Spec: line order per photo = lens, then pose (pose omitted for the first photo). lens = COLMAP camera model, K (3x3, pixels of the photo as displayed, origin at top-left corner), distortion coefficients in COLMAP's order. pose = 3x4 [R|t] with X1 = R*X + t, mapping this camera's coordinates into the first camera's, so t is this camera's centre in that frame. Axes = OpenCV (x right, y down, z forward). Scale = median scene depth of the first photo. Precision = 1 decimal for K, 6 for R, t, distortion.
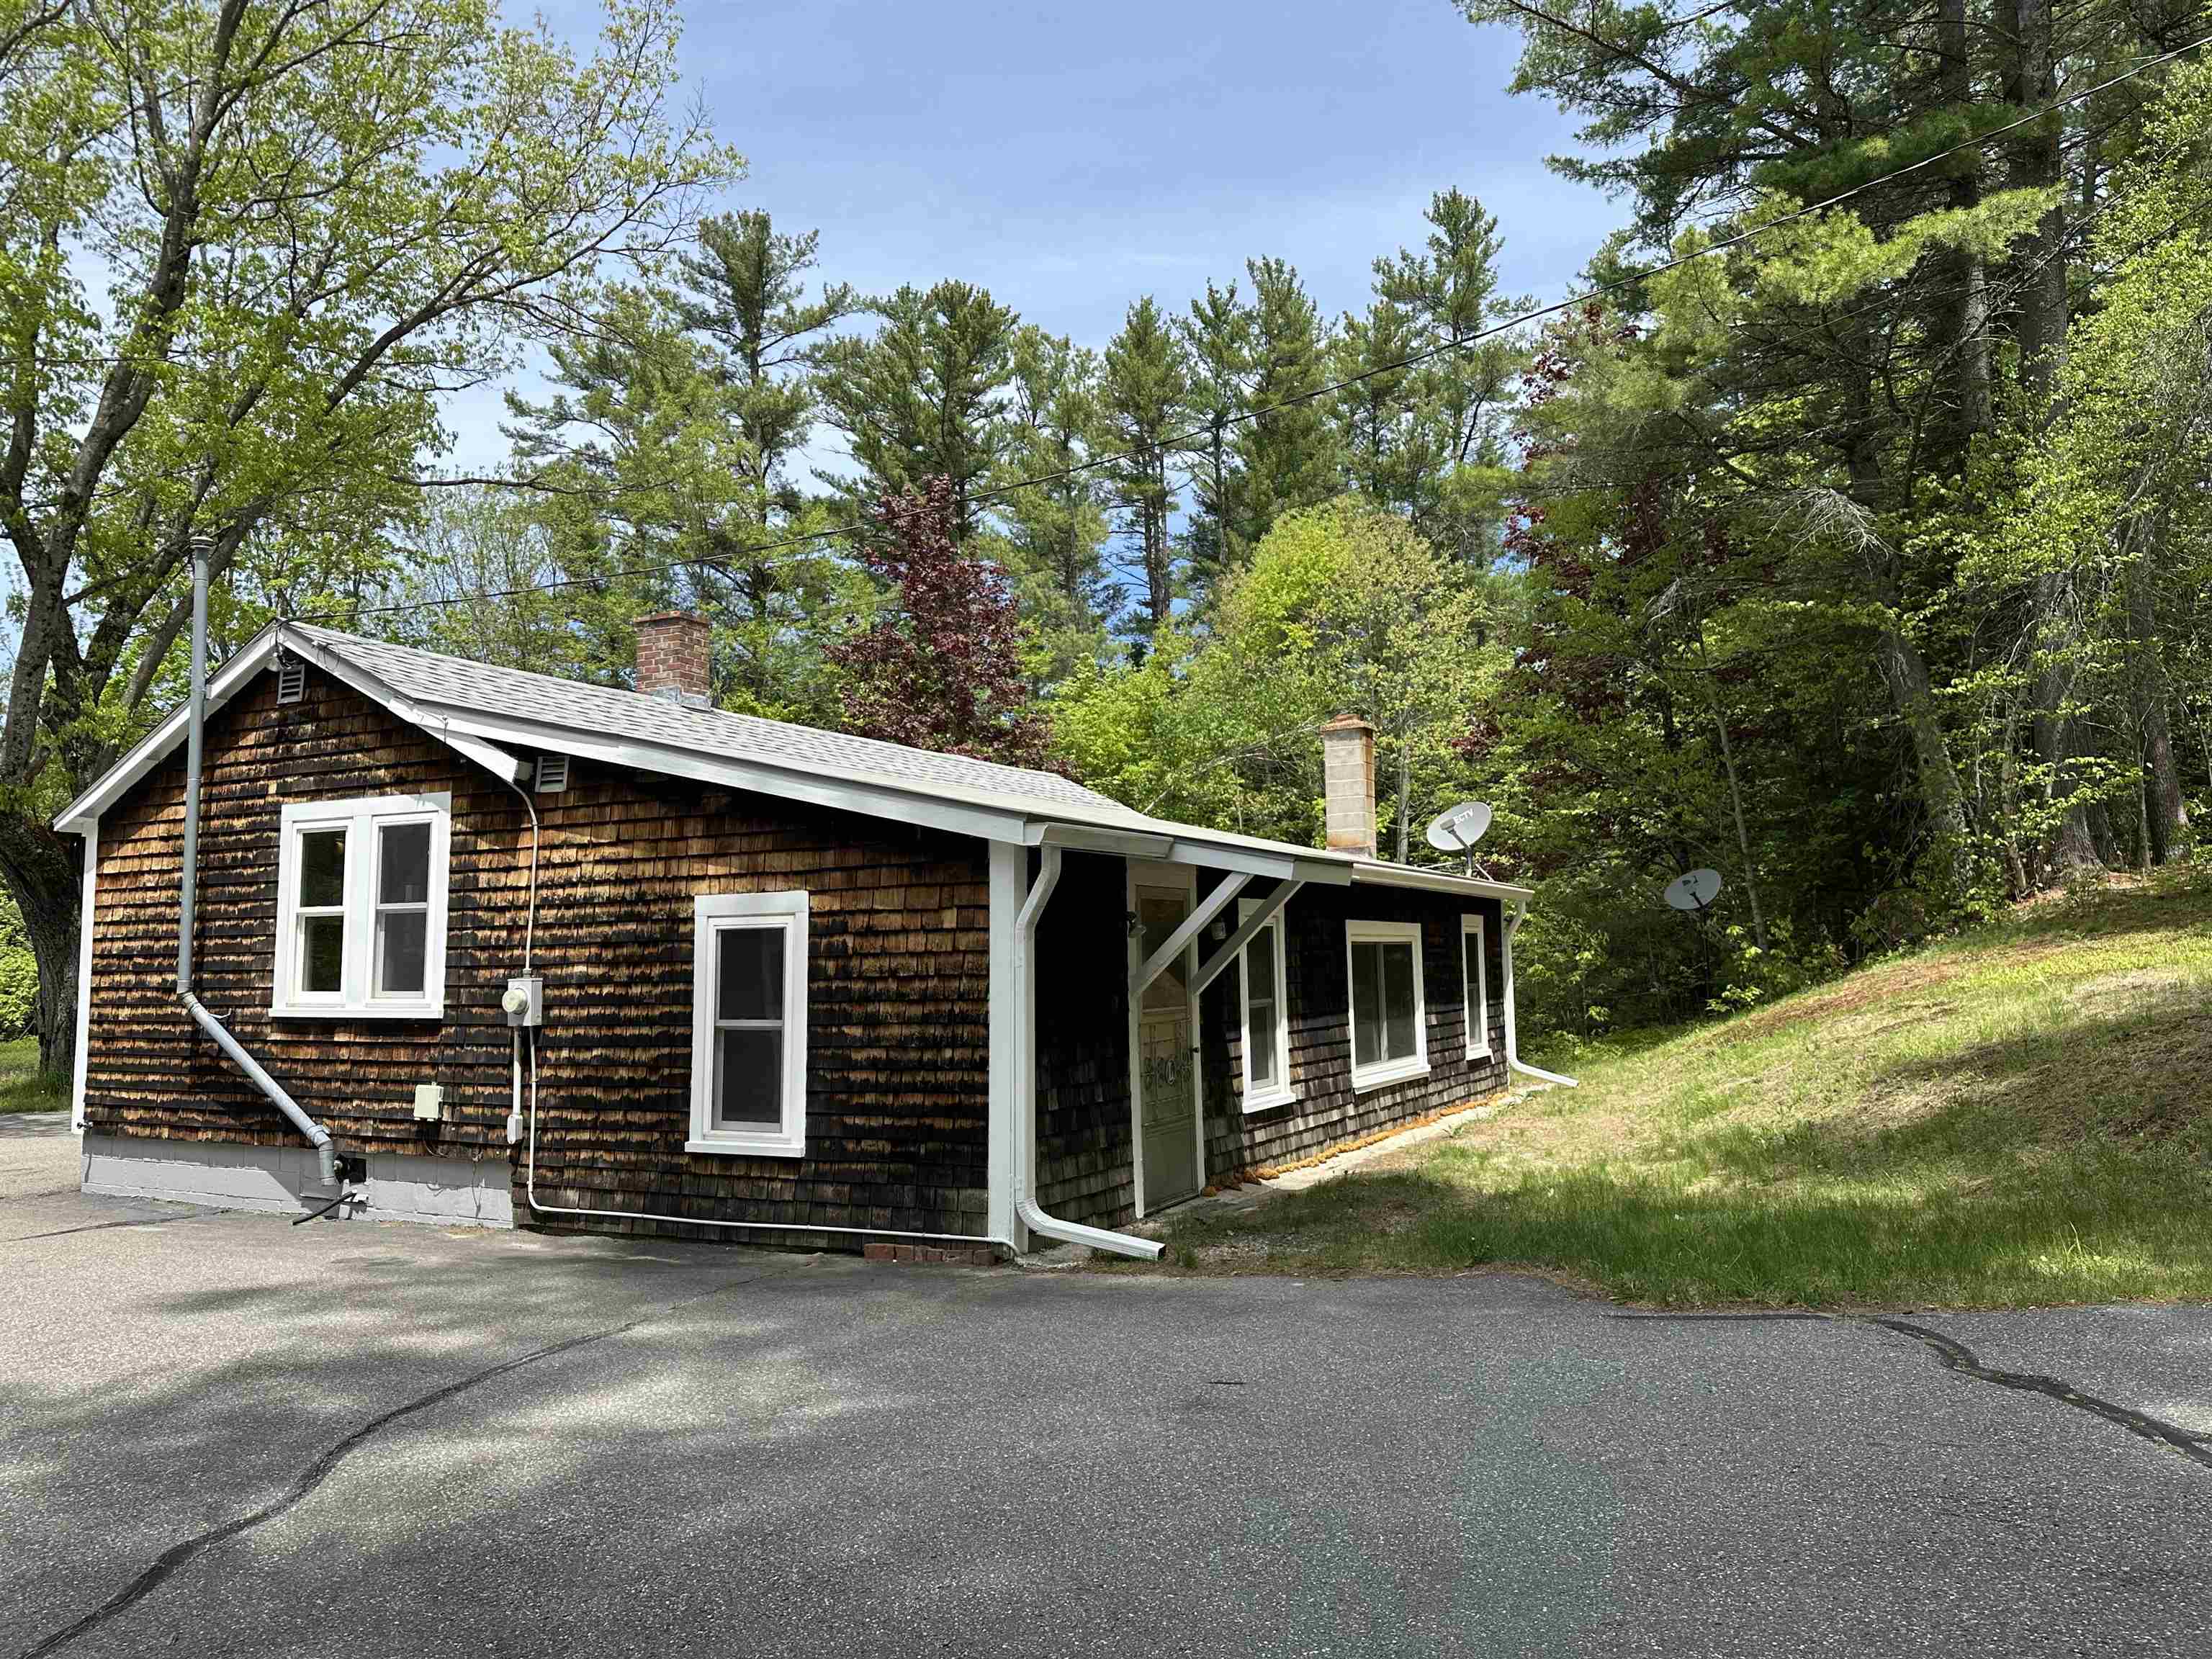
lens RADIAL K [[1523.8, 0, 1106.0], [0, 1523.8, 829.5], [0, 0, 1]] dist [0.064537, -0.084463]
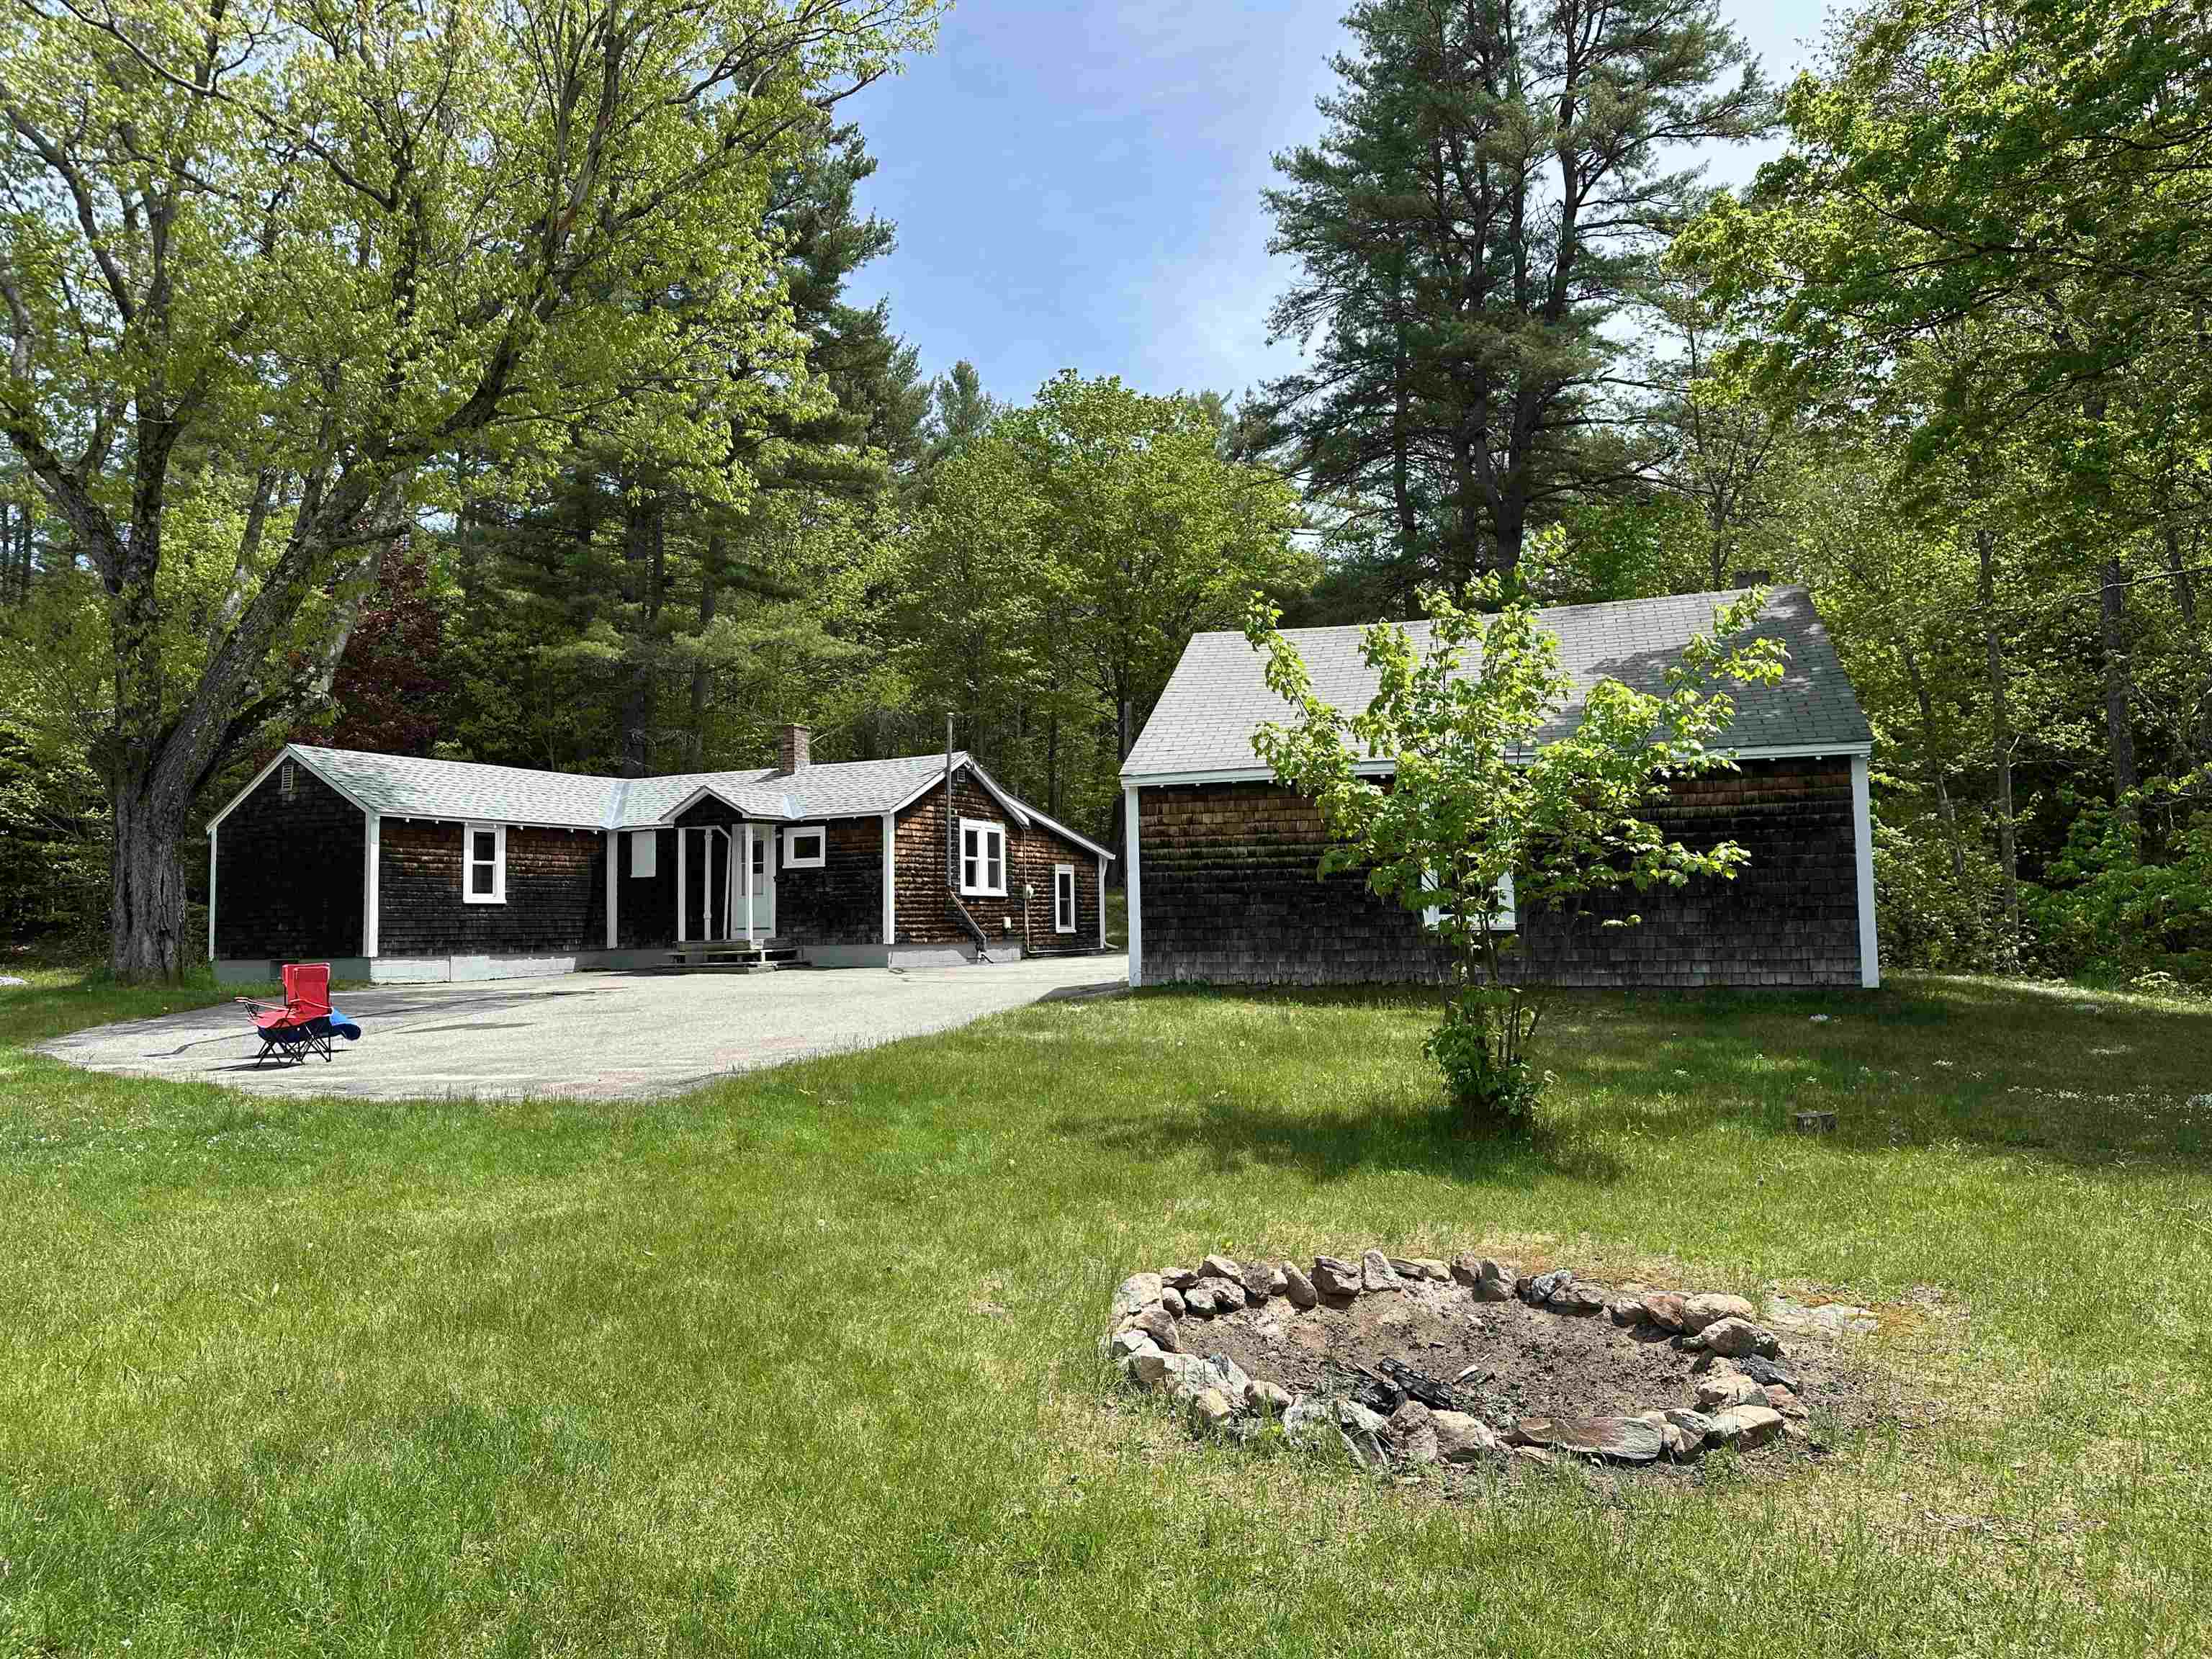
lens RADIAL K [[1565.9, 0, 1122.3], [0, 1565.9, 811.8], [0, 0, 1]] dist [0.109893, -0.160402]
pose [[-0.014612, 0.090780, 0.995764, -3.497004], [-0.067256, 0.993526, -0.091562, 0.219284], [-0.997629, -0.068309, -0.008412, 0.773500]]
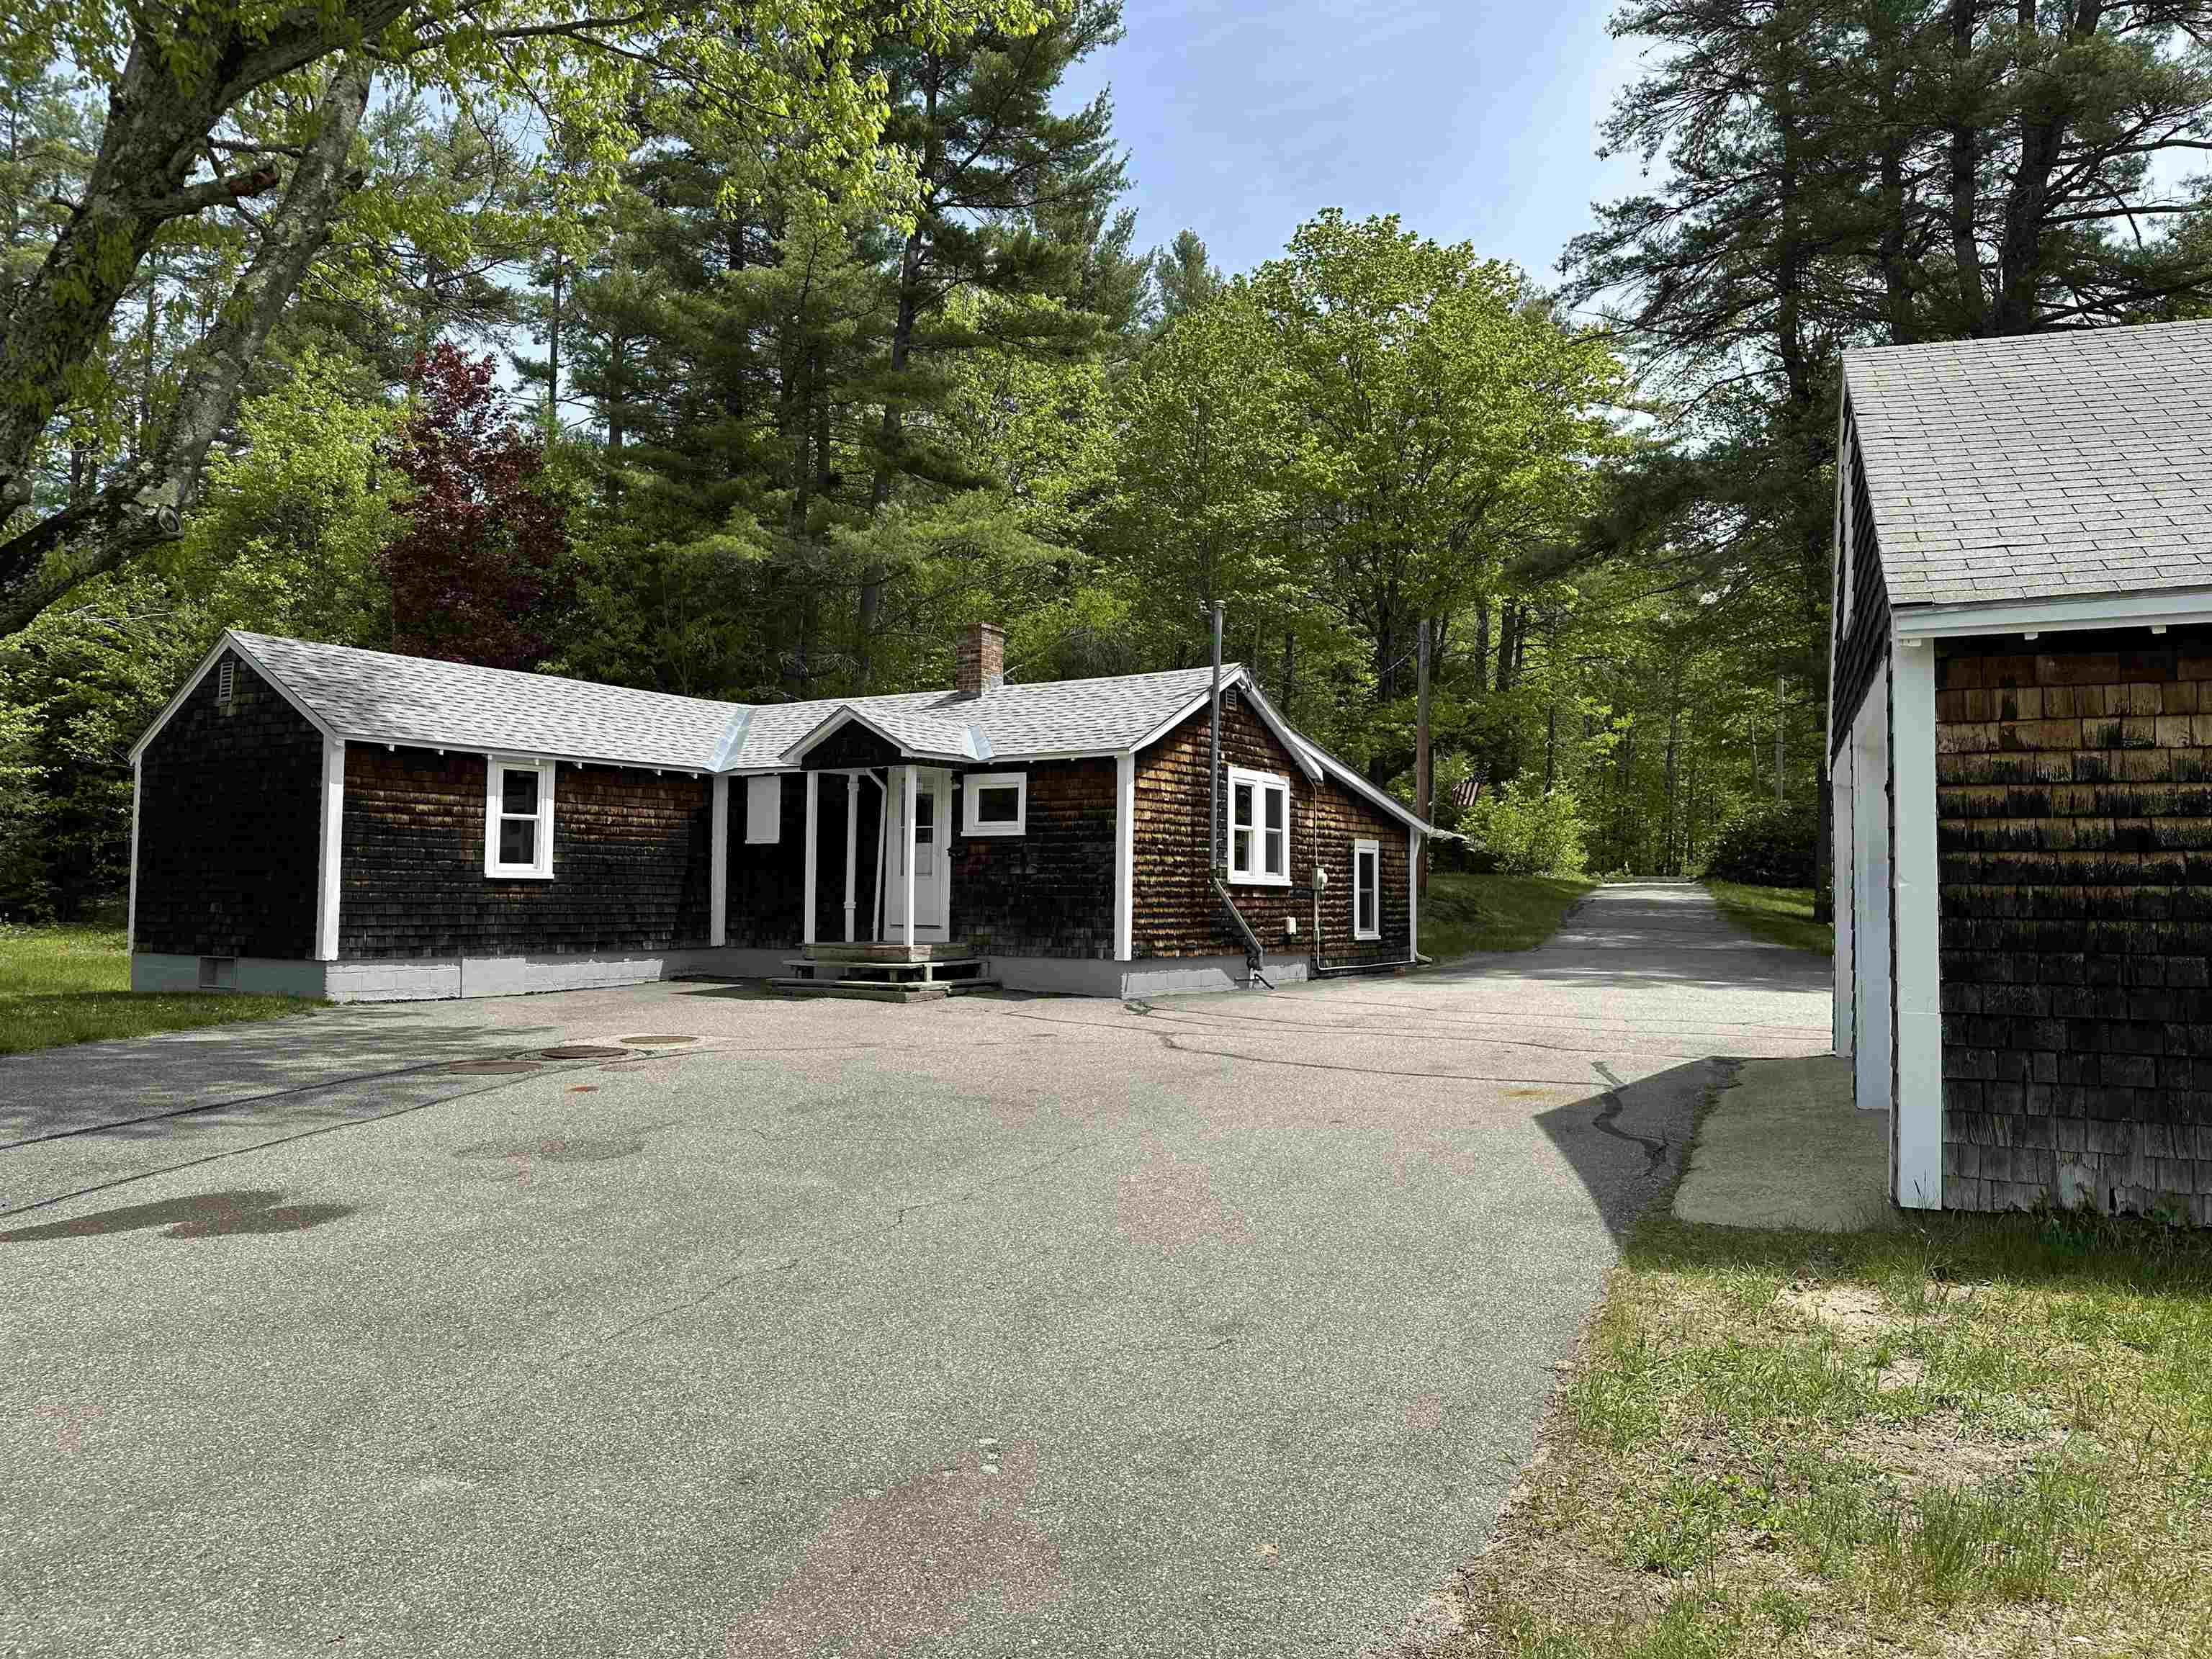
lens RADIAL K [[1558.4, 0, 1128.3], [0, 1558.4, 828.5], [0, 0, 1]] dist [0.083708, -0.085155]
pose [[0.093836, 0.060676, 0.993737, -2.461473], [-0.096184, 0.994025, -0.051611, 0.168904], [-0.990931, -0.090739, 0.099112, 0.977295]]
